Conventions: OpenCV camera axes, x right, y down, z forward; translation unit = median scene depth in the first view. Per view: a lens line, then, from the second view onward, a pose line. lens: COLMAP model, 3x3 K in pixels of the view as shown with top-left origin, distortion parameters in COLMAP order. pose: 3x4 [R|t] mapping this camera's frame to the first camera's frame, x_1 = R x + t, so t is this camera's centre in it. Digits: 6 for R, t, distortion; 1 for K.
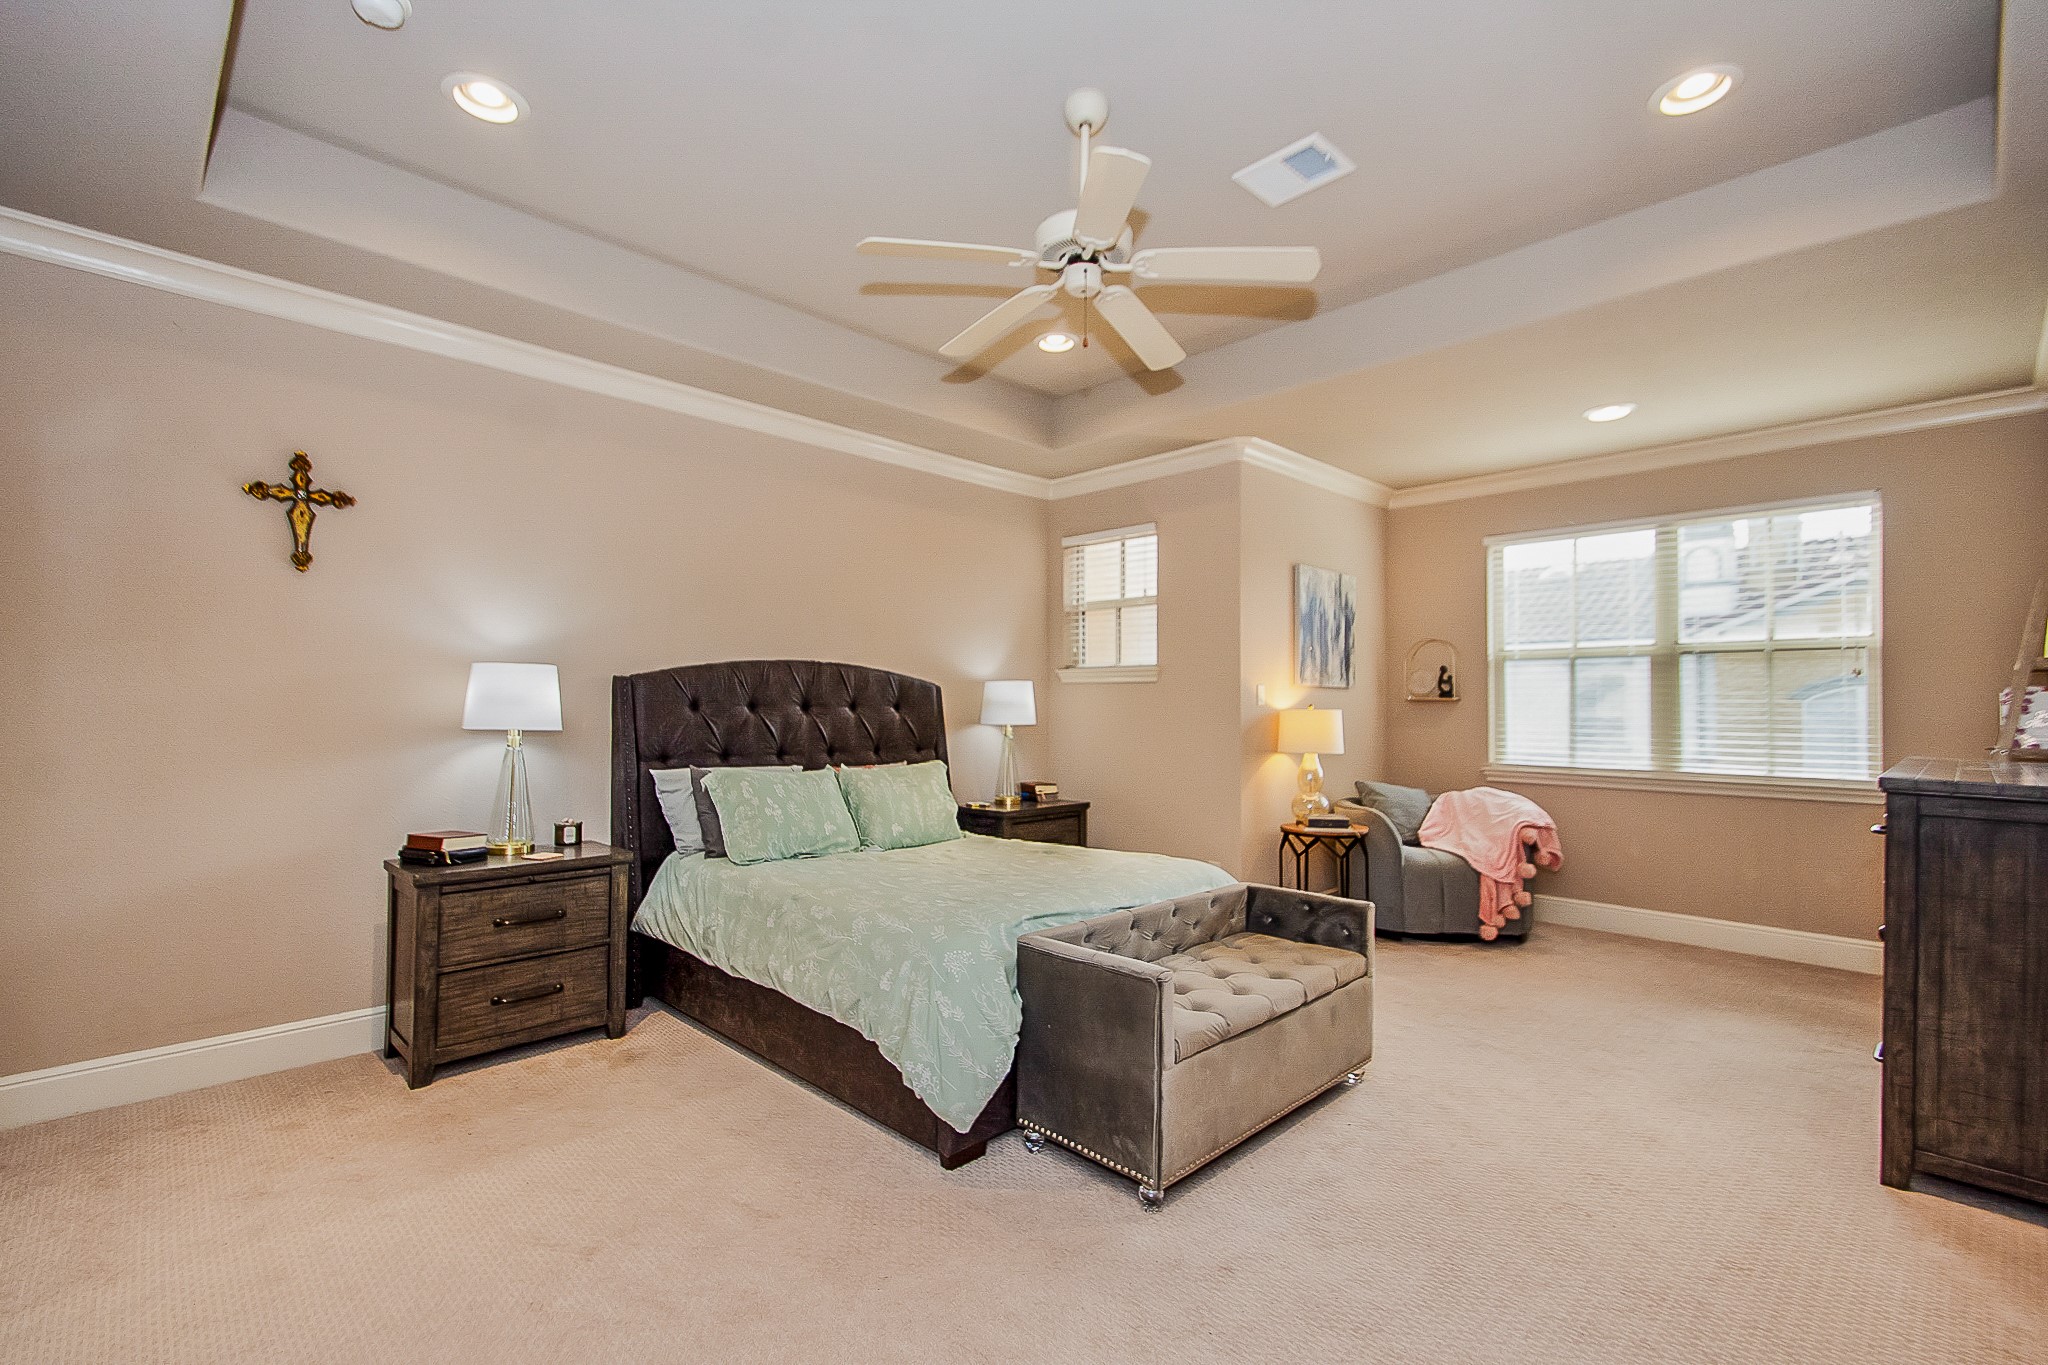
lens RADIAL K [[915.3, 0, 1011.2], [0, 915.3, 697.1], [0, 0, 1]] dist [0.028903, -0.010988]
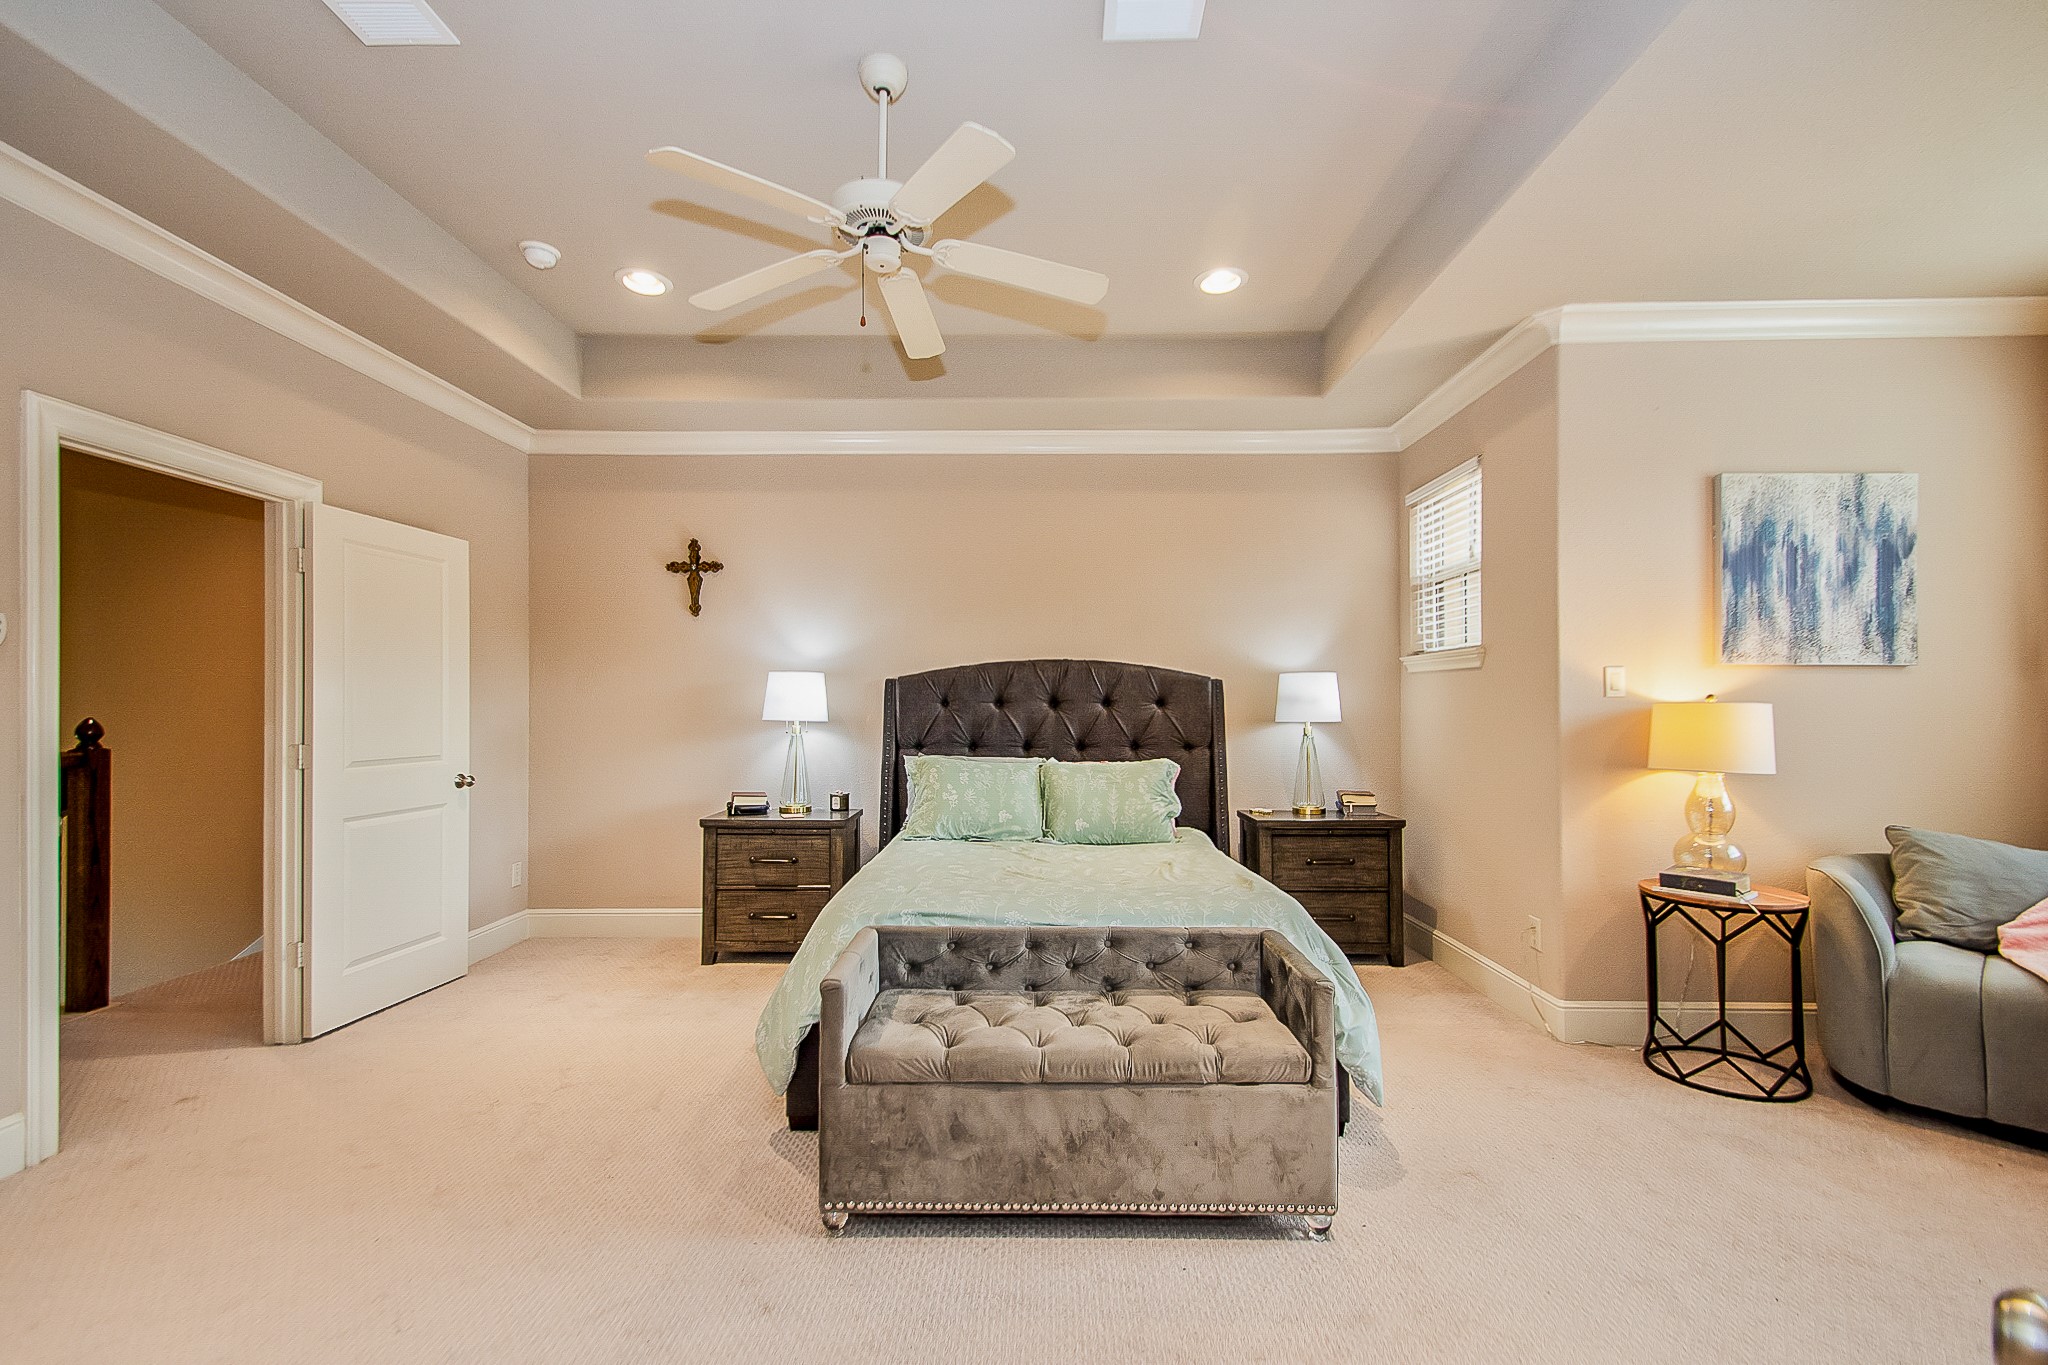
lens RADIAL K [[915.3, 0, 1094.6], [0, 915.3, 694.8], [0, 0, 1]] dist [0.028903, -0.010988]
pose [[0.696299, -0.014369, -0.717608, 0.588920], [0.010119, 0.999897, -0.010203, 0.012623], [0.717680, -0.000157, 0.696373, 0.306549]]
